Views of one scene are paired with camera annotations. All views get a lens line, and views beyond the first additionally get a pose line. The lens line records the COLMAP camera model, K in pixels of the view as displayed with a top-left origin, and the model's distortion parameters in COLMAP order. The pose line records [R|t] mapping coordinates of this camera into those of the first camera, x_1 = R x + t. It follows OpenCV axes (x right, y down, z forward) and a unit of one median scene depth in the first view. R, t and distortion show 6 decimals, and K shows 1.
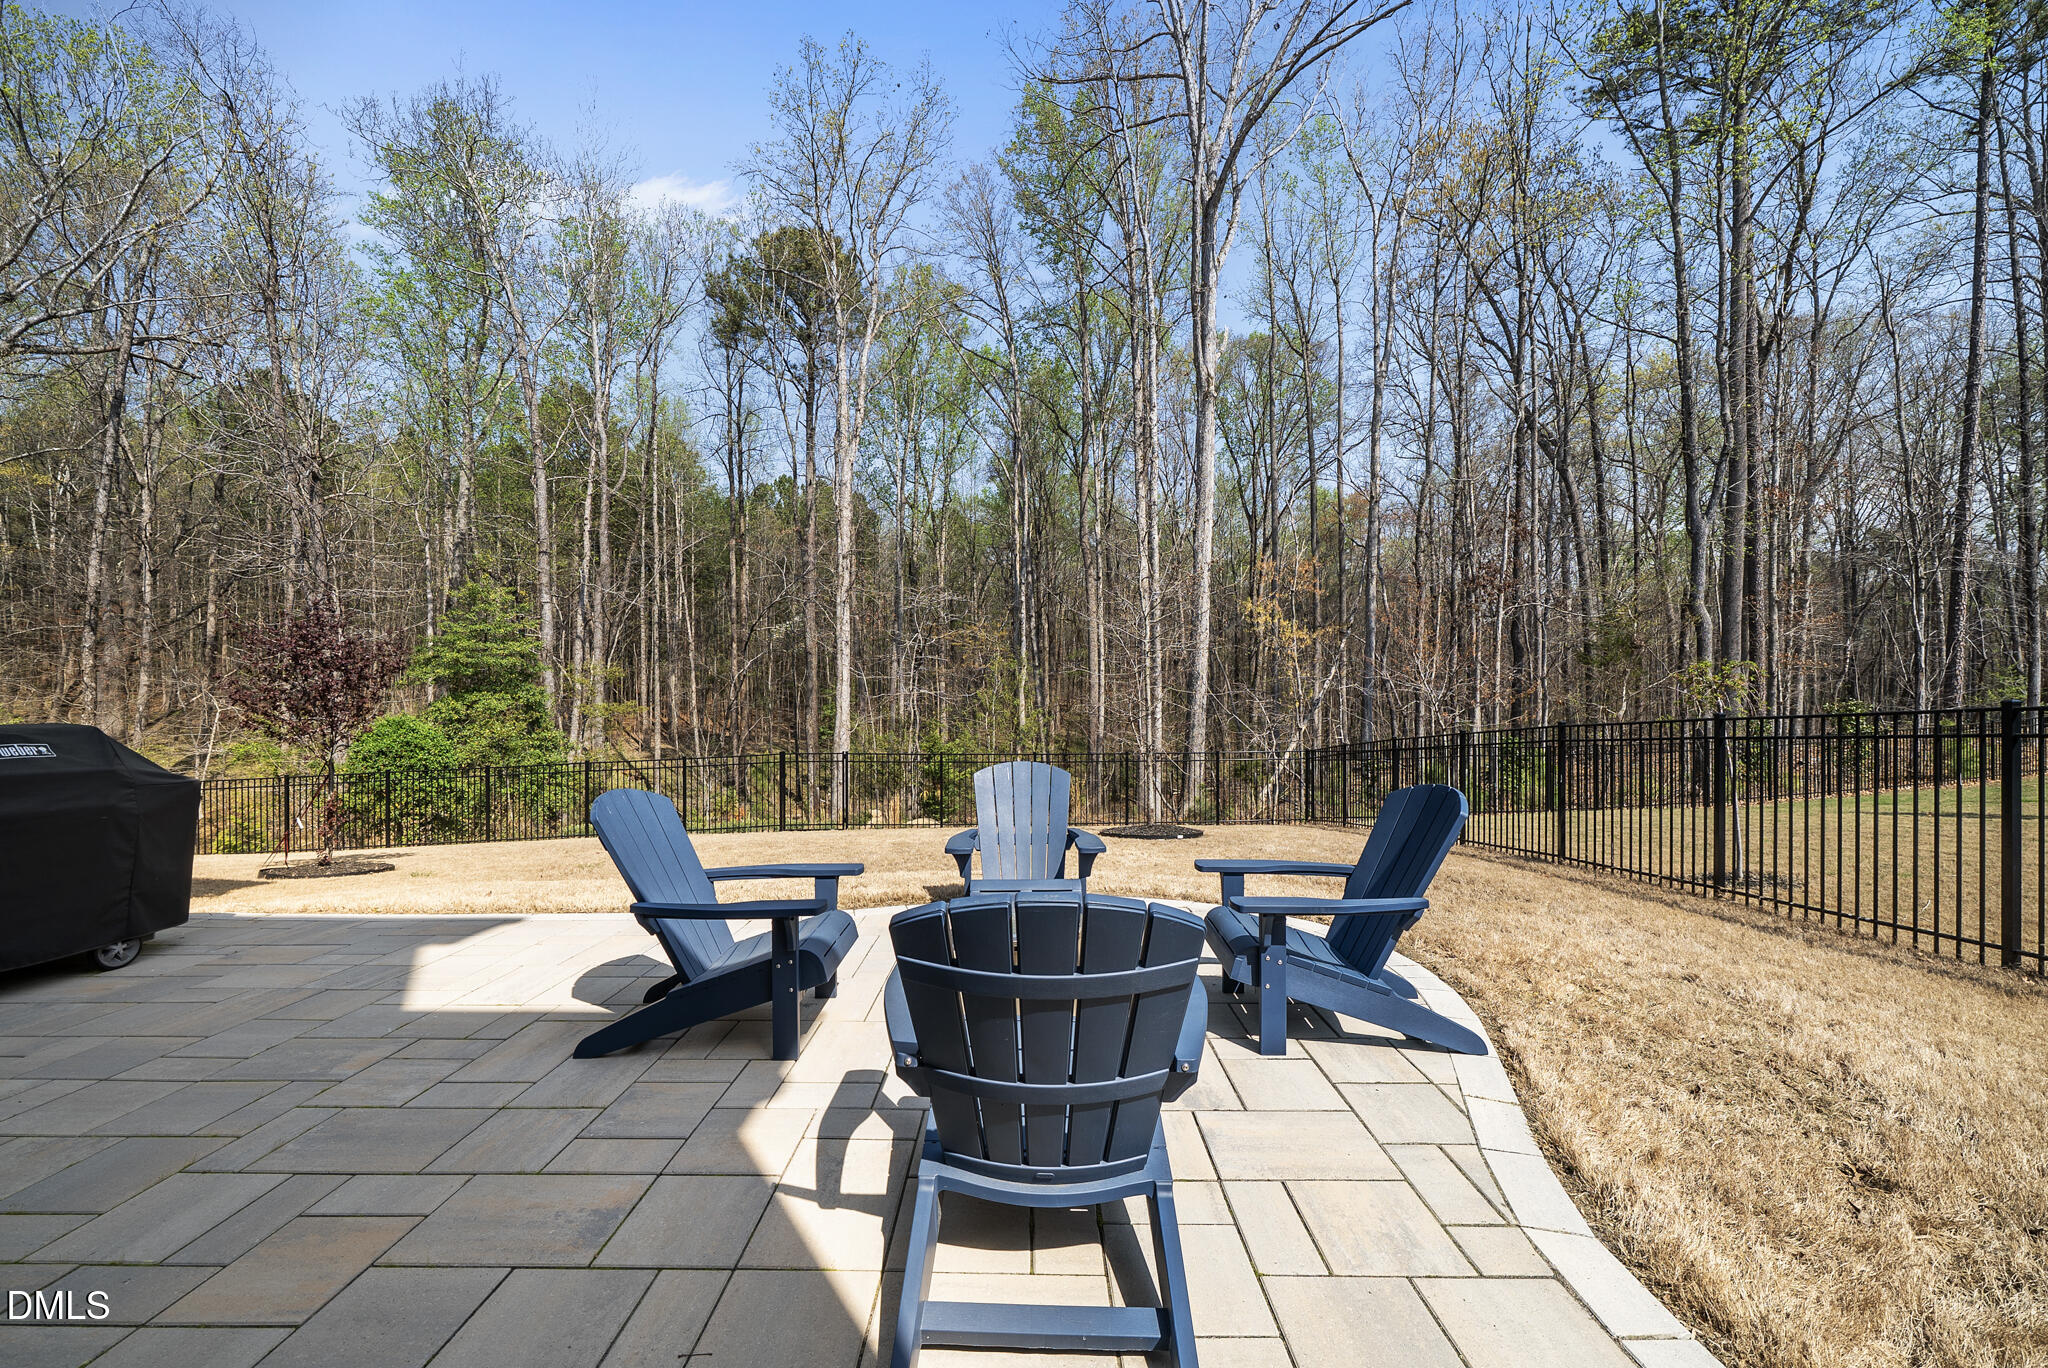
lens RADIAL K [[762.3, 0, 1024.1], [0, 762.3, 706.3], [0, 0, 1]] dist [-0.001360, -0.003596]
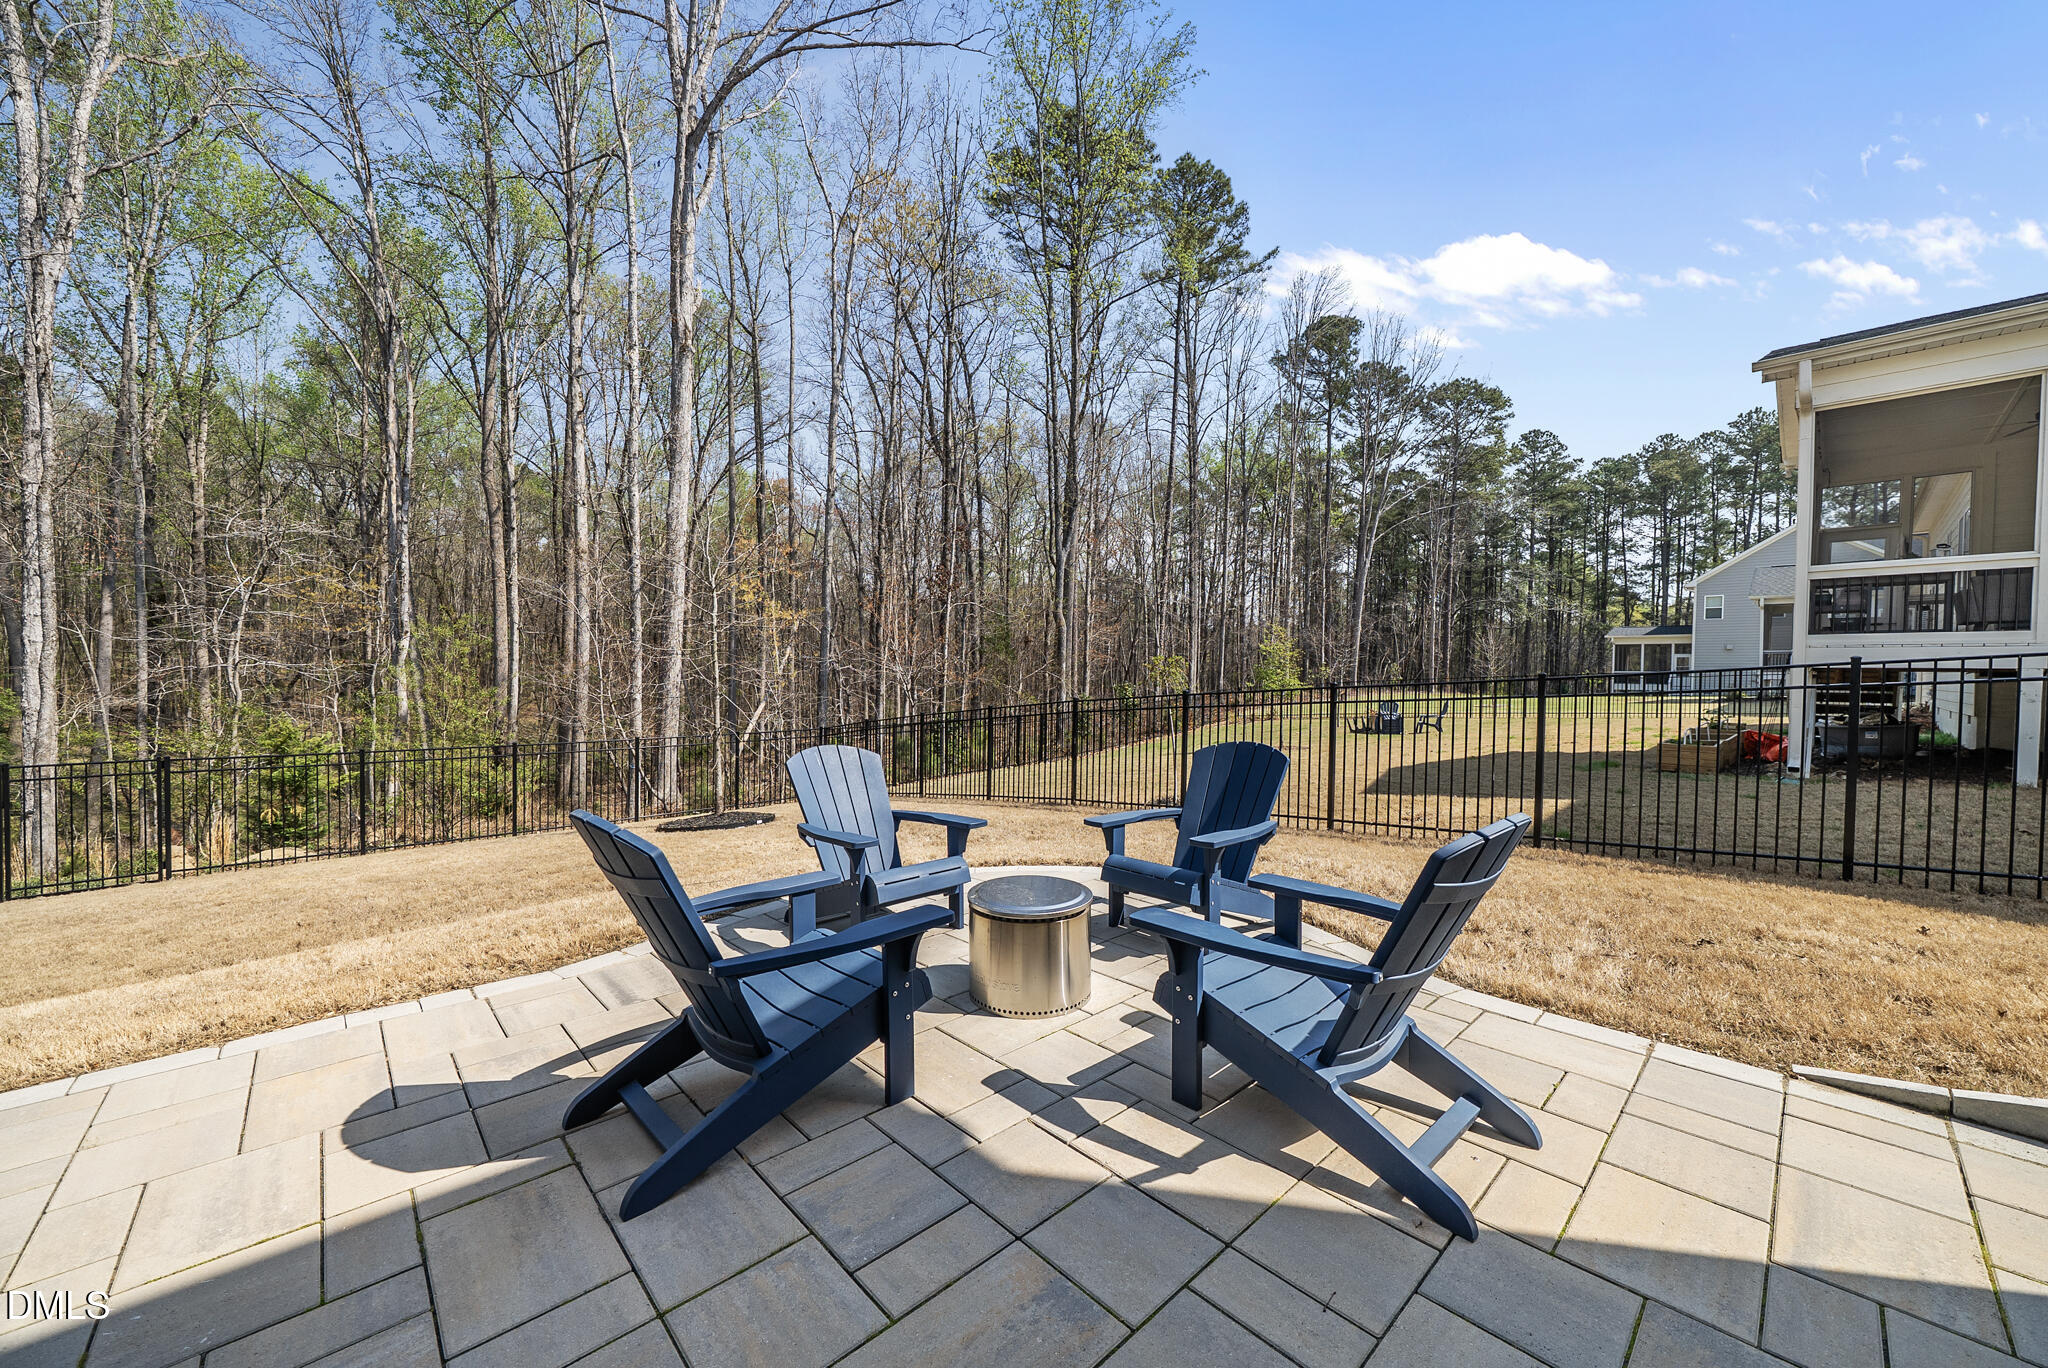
lens RADIAL K [[762.3, 0, 1024.1], [0, 762.3, 706.3], [0, 0, 1]] dist [-0.001360, -0.003596]
pose [[0.720167, -0.016689, 0.693600, -0.102022], [-0.001290, 0.999677, 0.025393, 0.000661], [-0.693800, -0.019182, 0.719913, 0.039173]]
